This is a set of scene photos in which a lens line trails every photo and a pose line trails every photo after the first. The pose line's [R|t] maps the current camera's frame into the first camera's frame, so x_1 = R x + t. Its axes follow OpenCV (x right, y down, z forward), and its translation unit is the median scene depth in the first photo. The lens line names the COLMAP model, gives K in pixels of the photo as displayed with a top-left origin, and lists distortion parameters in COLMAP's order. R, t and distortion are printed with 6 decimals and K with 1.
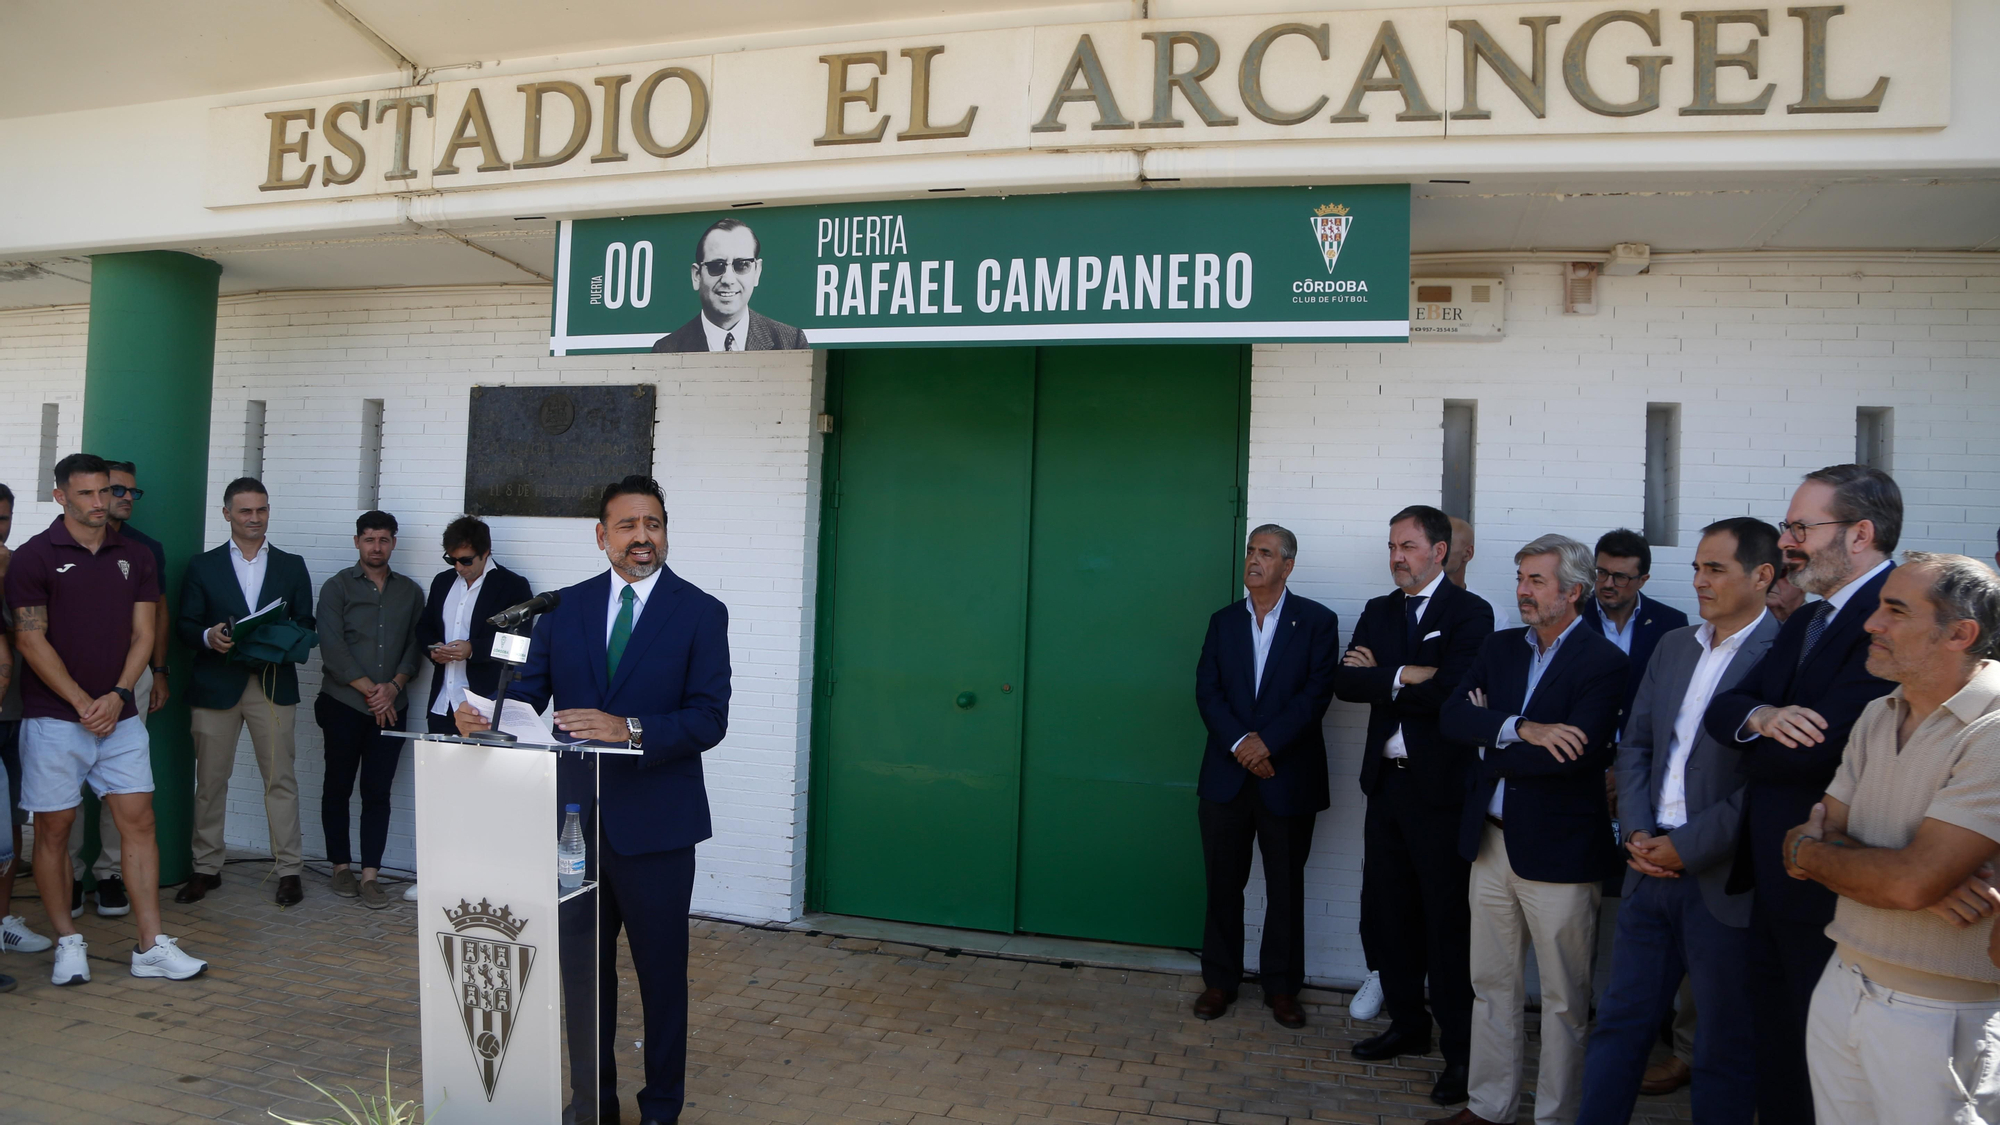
lens RADIAL K [[1368.9, 0, 996.6], [0, 1368.9, 575.4], [0, 0, 1]] dist [-0.125811, 0.069848]
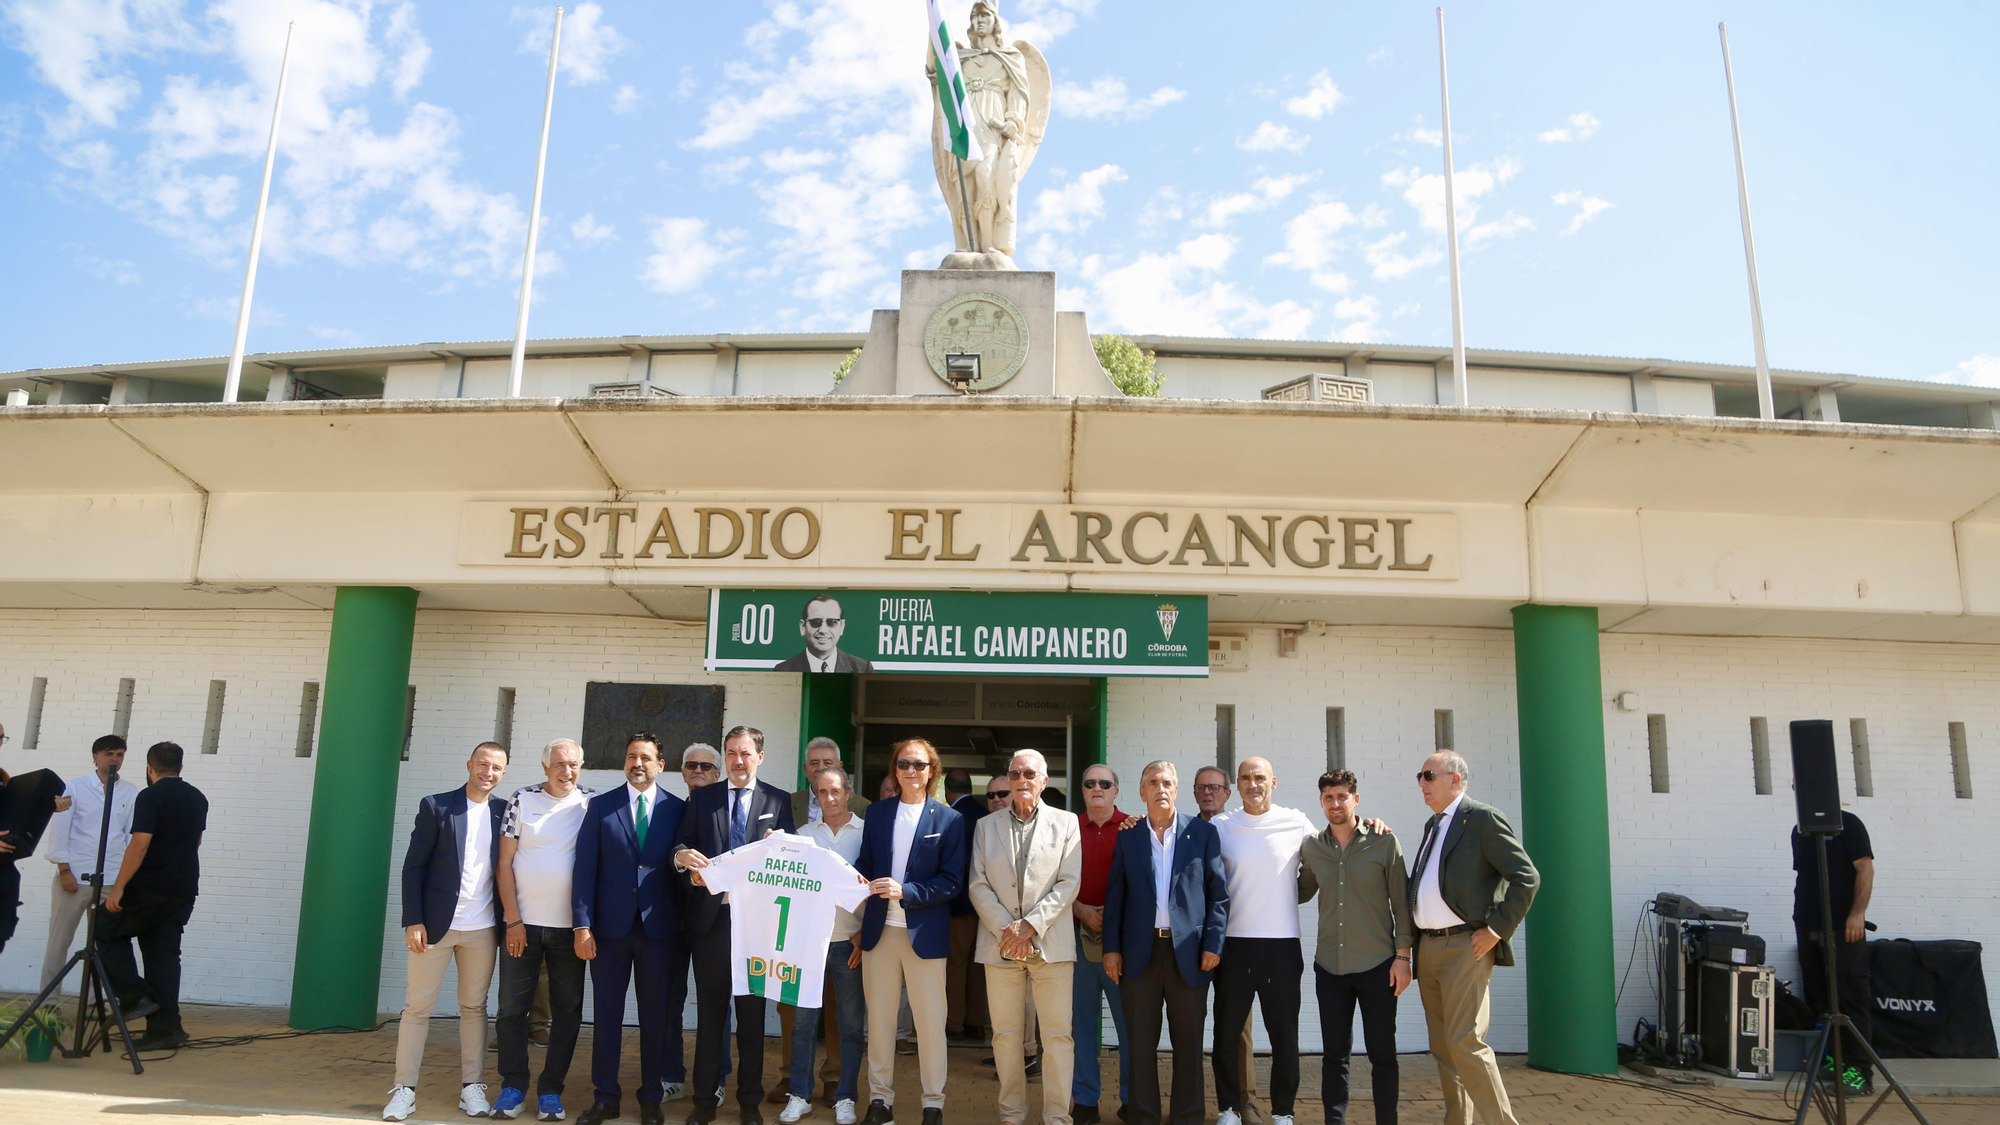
lens RADIAL K [[1368.9, 0, 997.1], [0, 1368.9, 600.9], [0, 0, 1]] dist [-0.125811, 0.069848]
pose [[0.975270, 0.030786, 0.218862, -0.379526], [0.009219, 0.983723, -0.179454, 0.059133], [-0.220824, 0.177034, 0.959112, -0.742609]]
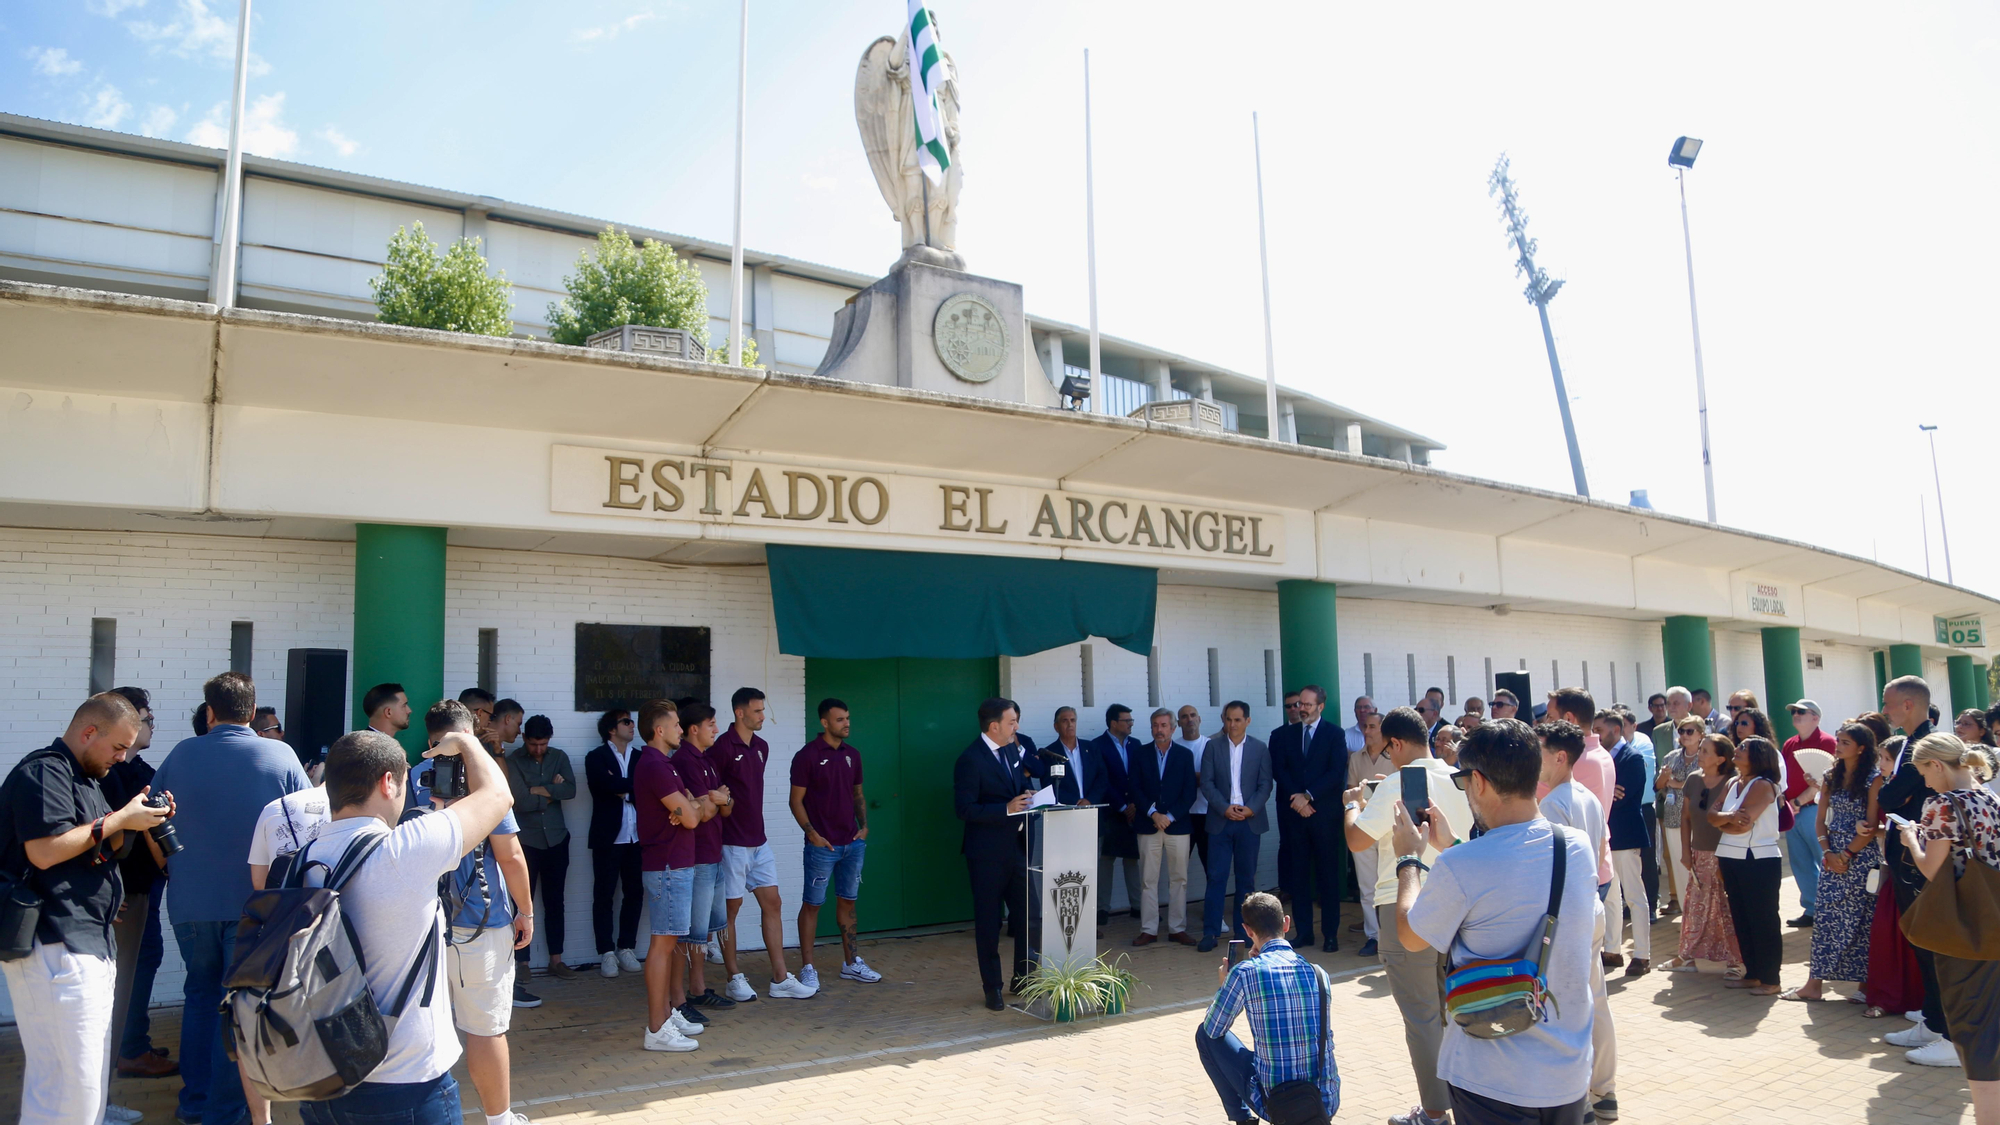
lens RADIAL K [[1368.9, 0, 1007.2], [0, 1368.9, 600.7], [0, 0, 1]] dist [-0.125811, 0.069848]
pose [[0.651086, 0.021401, 0.758702, -1.627441], [0.037176, 0.997503, -0.060040, -0.079941], [-0.758093, 0.067297, 0.648665, -0.418070]]
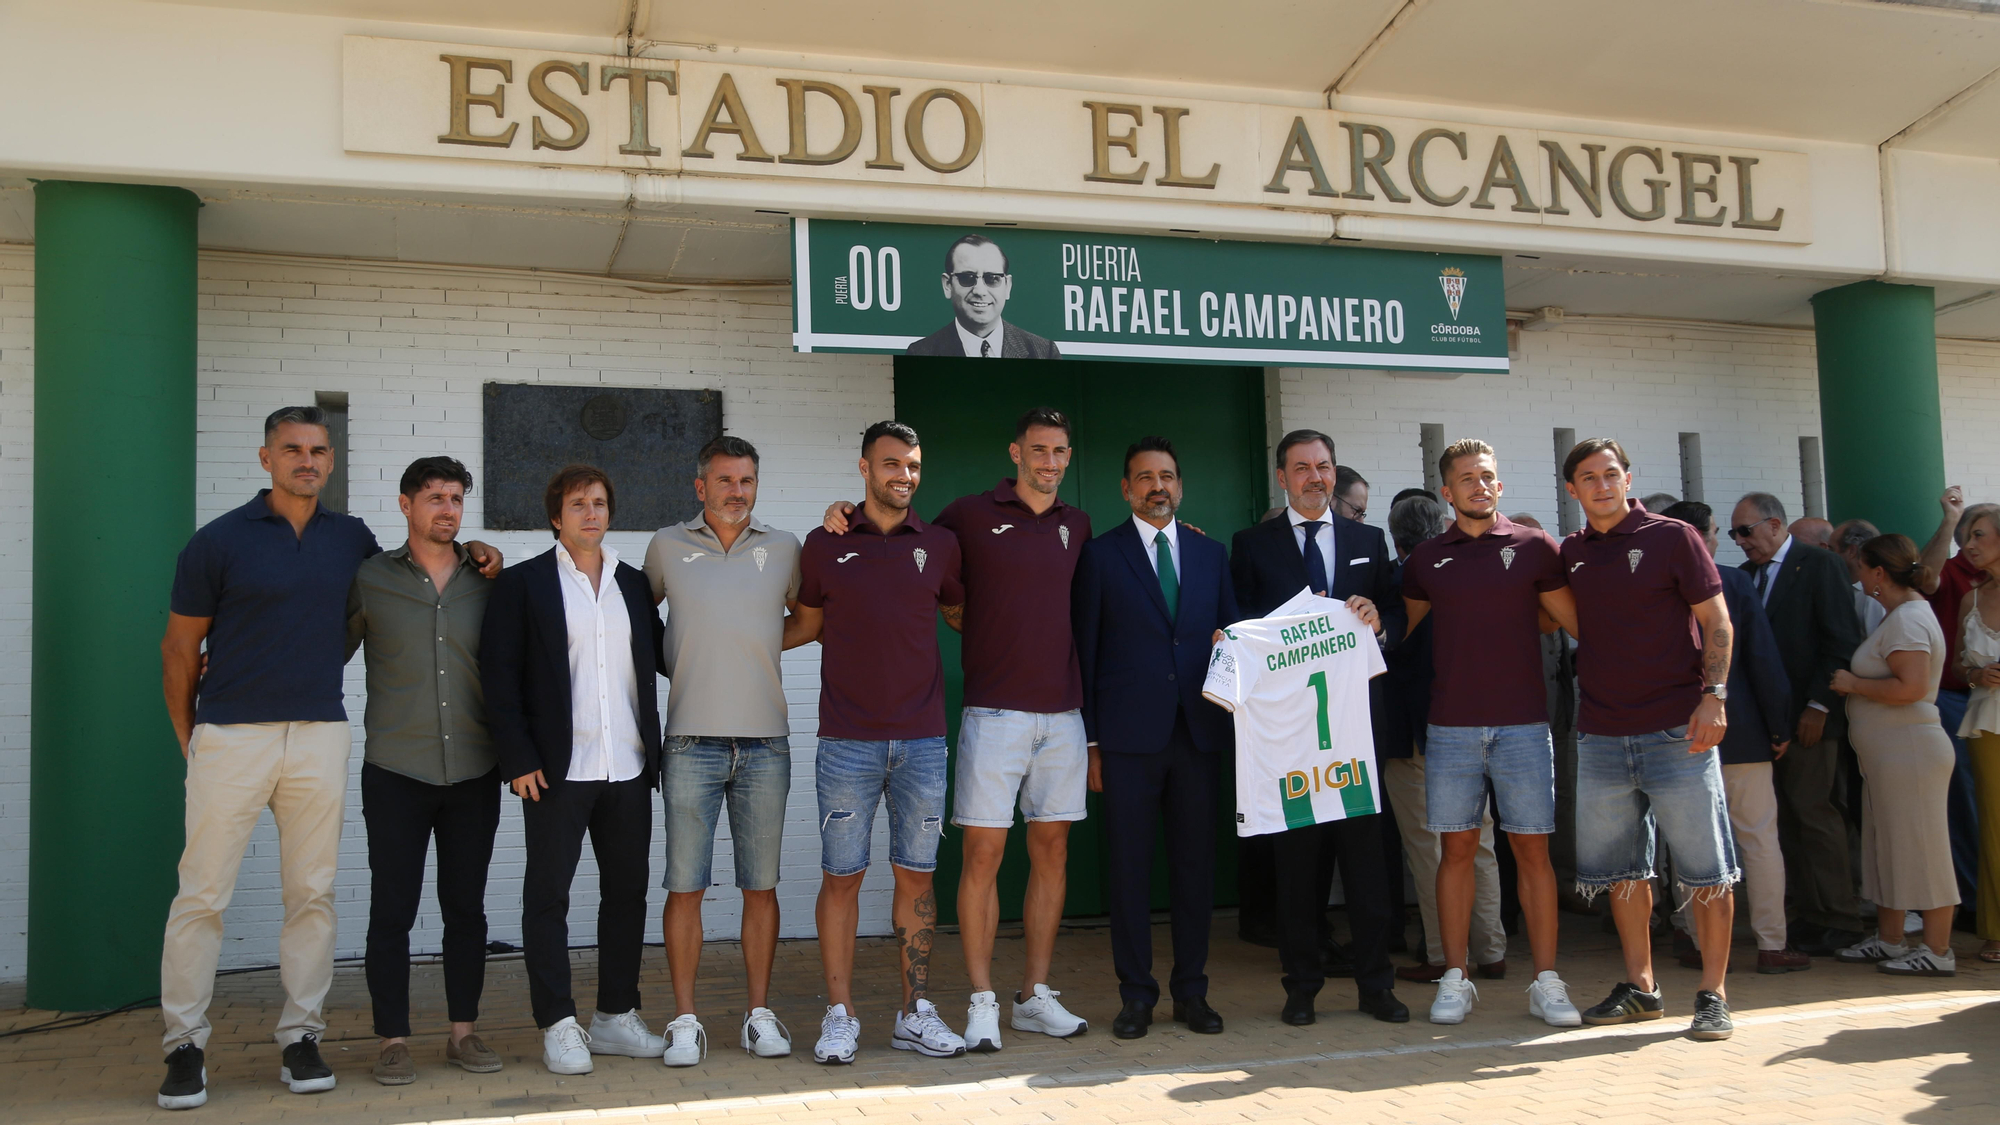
lens RADIAL K [[1867.4, 0, 1002.4], [0, 1867.4, 603.0], [0, 0, 1]] dist [0.005639, 0.000000]
pose [[0.840211, -0.021199, 0.541846, -1.041516], [0.056390, 0.997234, -0.048425, 0.107922], [-0.539320, 0.071242, 0.839082, -0.255779]]
